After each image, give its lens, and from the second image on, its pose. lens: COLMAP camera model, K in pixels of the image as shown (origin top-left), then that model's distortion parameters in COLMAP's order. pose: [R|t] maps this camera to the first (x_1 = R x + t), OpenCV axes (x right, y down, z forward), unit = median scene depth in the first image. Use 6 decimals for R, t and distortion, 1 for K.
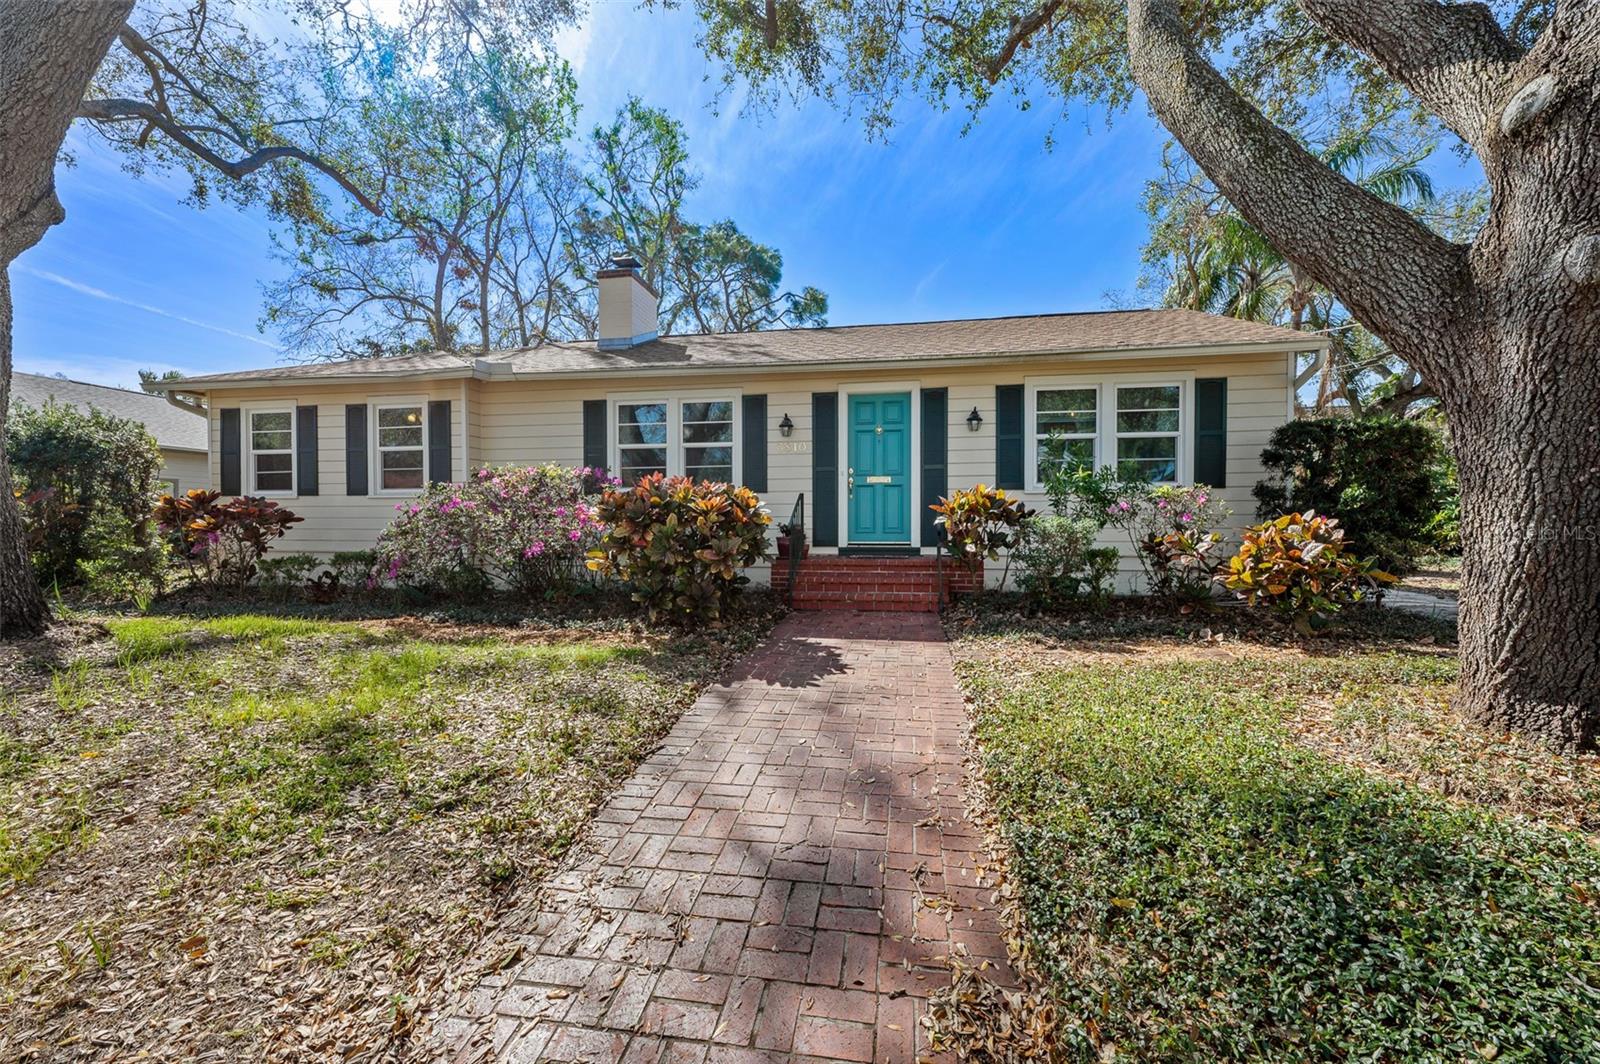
lens RADIAL K [[630.1, 0, 811.8], [0, 630.1, 523.5], [0, 0, 1]] dist [0.000098, 0.000392]
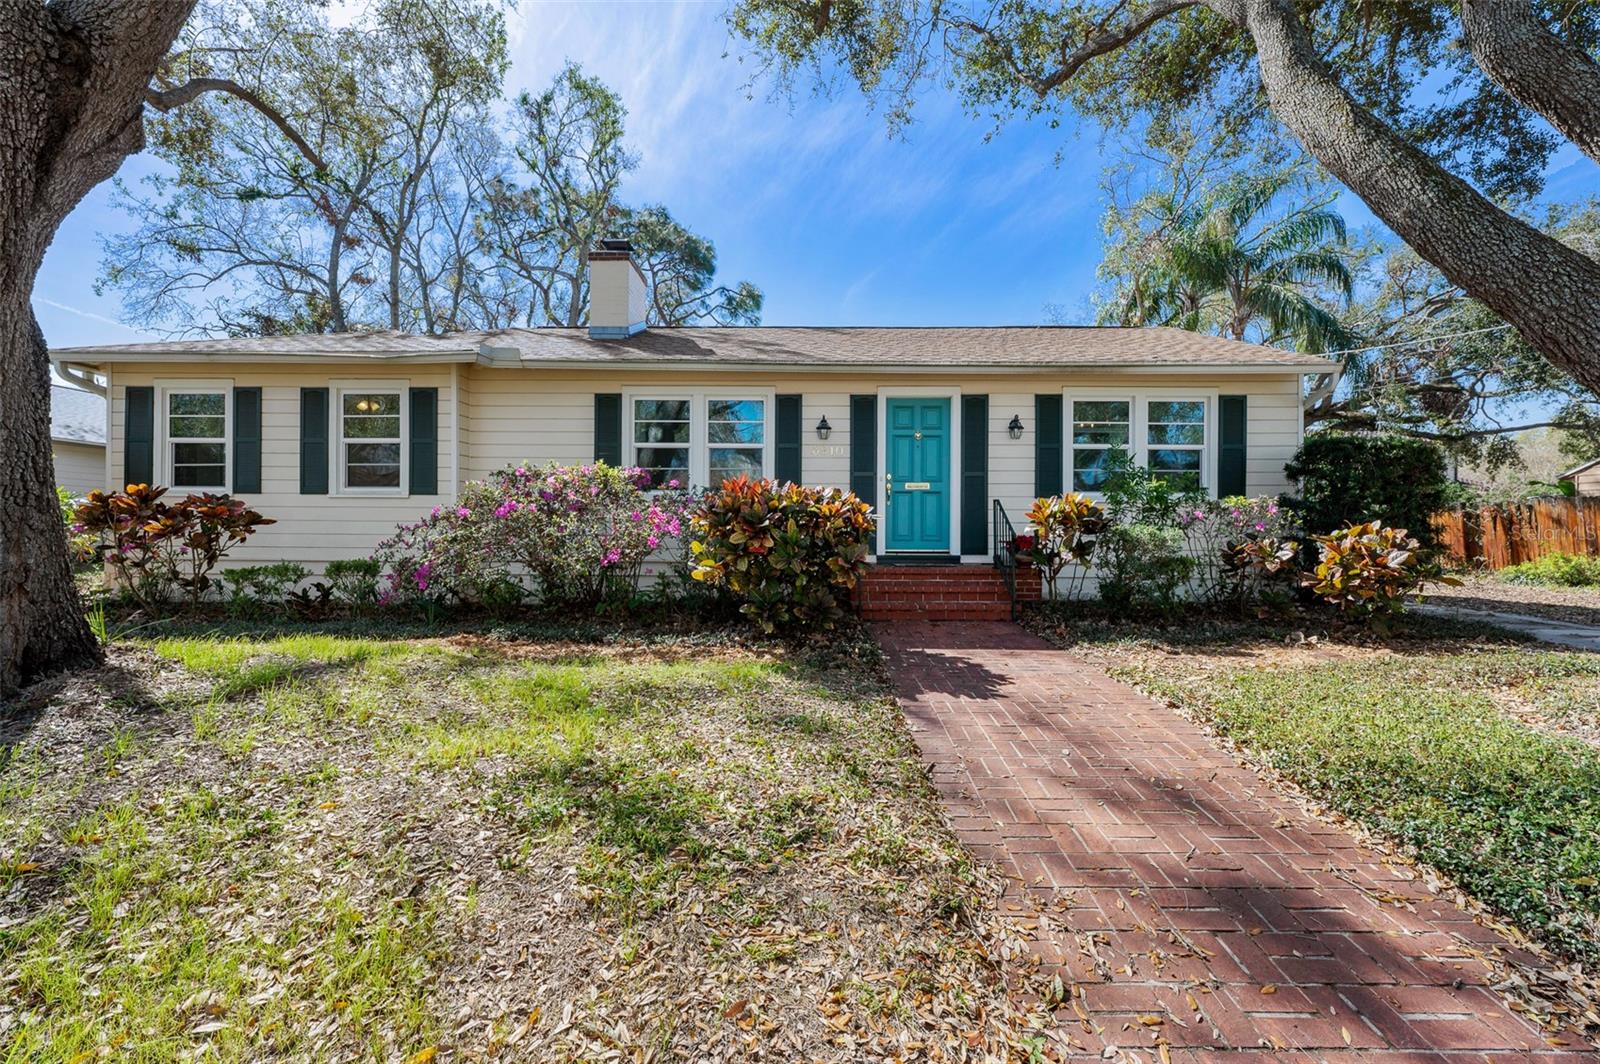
lens RADIAL K [[658.9, 0, 813.0], [0, 658.9, 522.8], [0, 0, 1]] dist [-0.000596, 0.000337]
pose [[0.988025, 0.008279, 0.154071, -0.216755], [-0.006331, 0.999894, -0.013126, 0.001908], [-0.154163, 0.011993, 0.987973, 0.017383]]
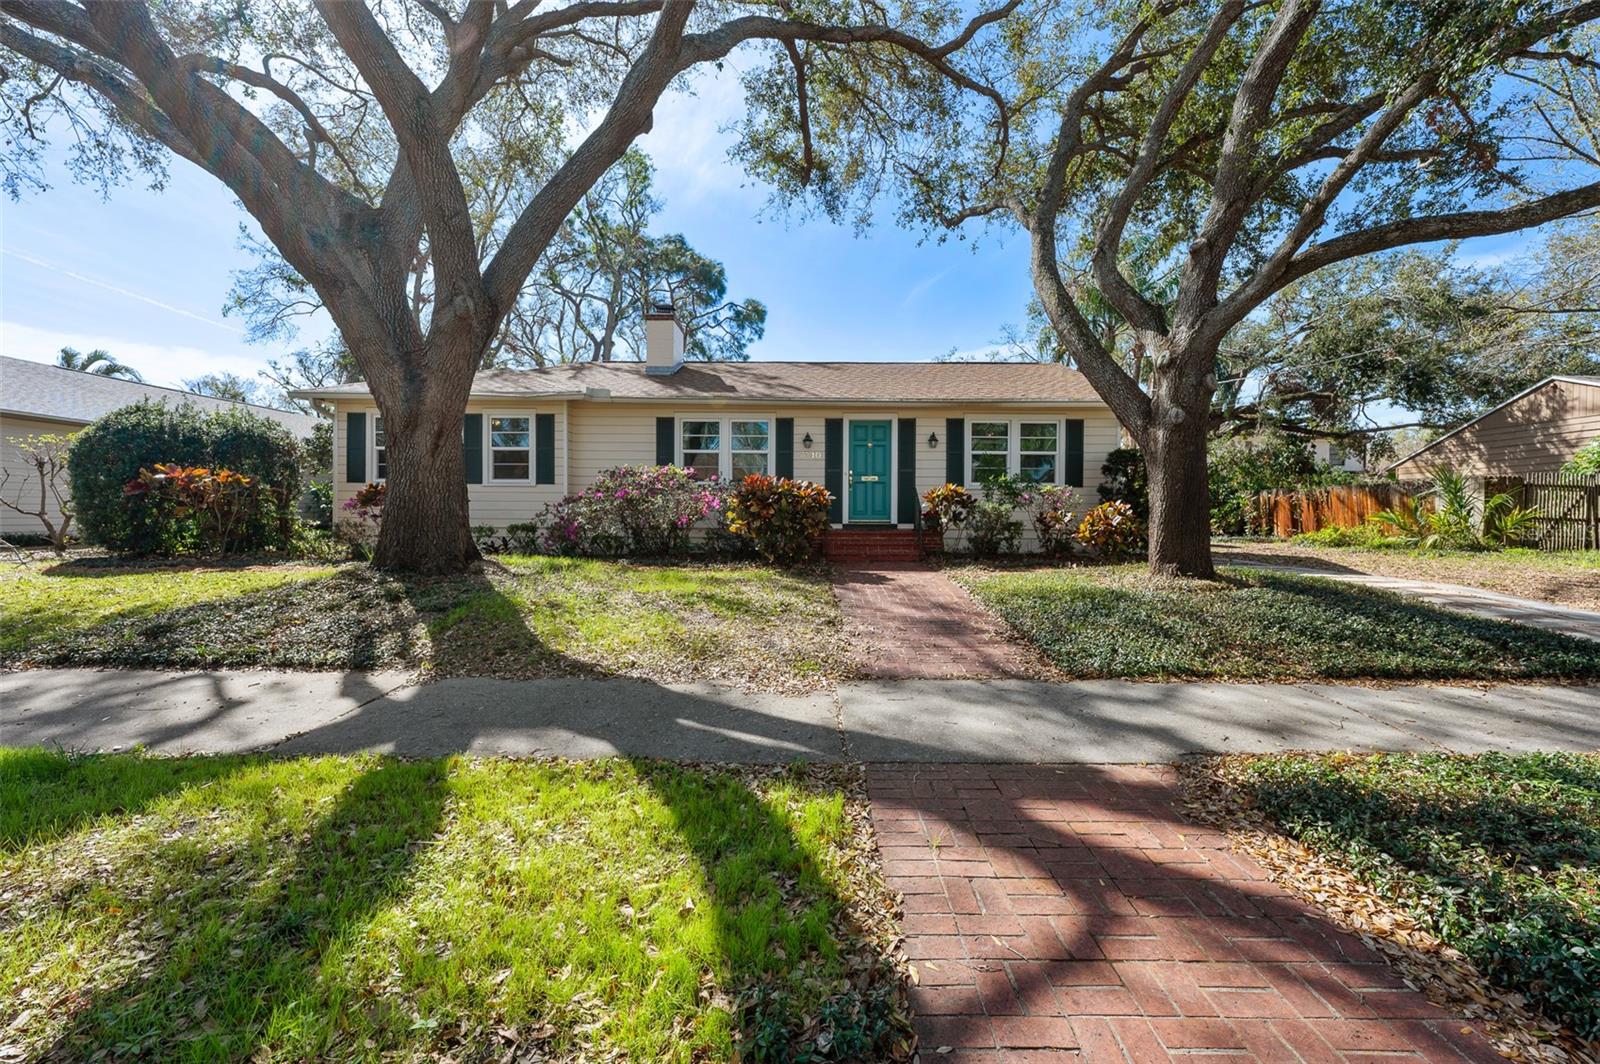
lens RADIAL K [[634.6, 0, 823.1], [0, 634.6, 508.4], [0, 0, 1]] dist [-0.000238, 0.000074]
pose [[0.985615, 0.008170, 0.168811, -0.260781], [-0.006047, 0.999896, -0.013088, 0.021909], [-0.168900, 0.011879, 0.985562, -0.466271]]
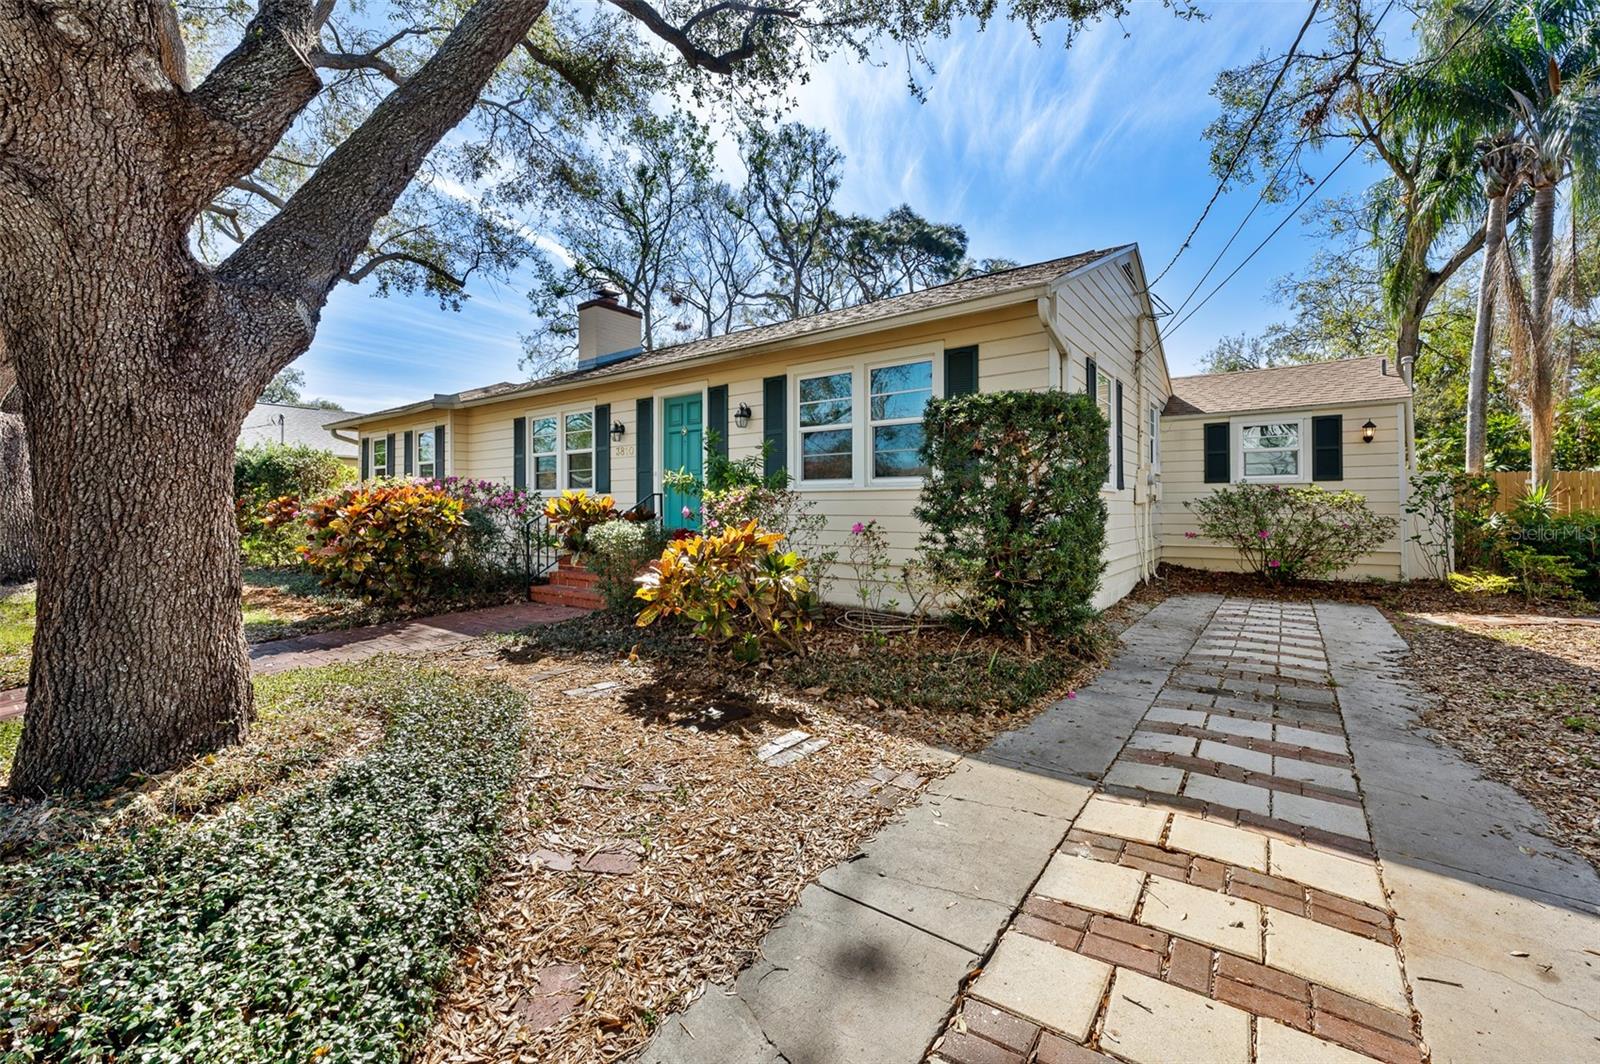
lens RADIAL K [[630.1, 0, 836.1], [0, 630.1, 503.8], [0, 0, 1]] dist [0.000098, 0.000392]
pose [[0.900160, -0.004276, -0.435539, 0.788028], [0.003665, 0.999991, -0.002242, -0.029404], [0.435544, 0.000422, 0.900167, 0.202530]]
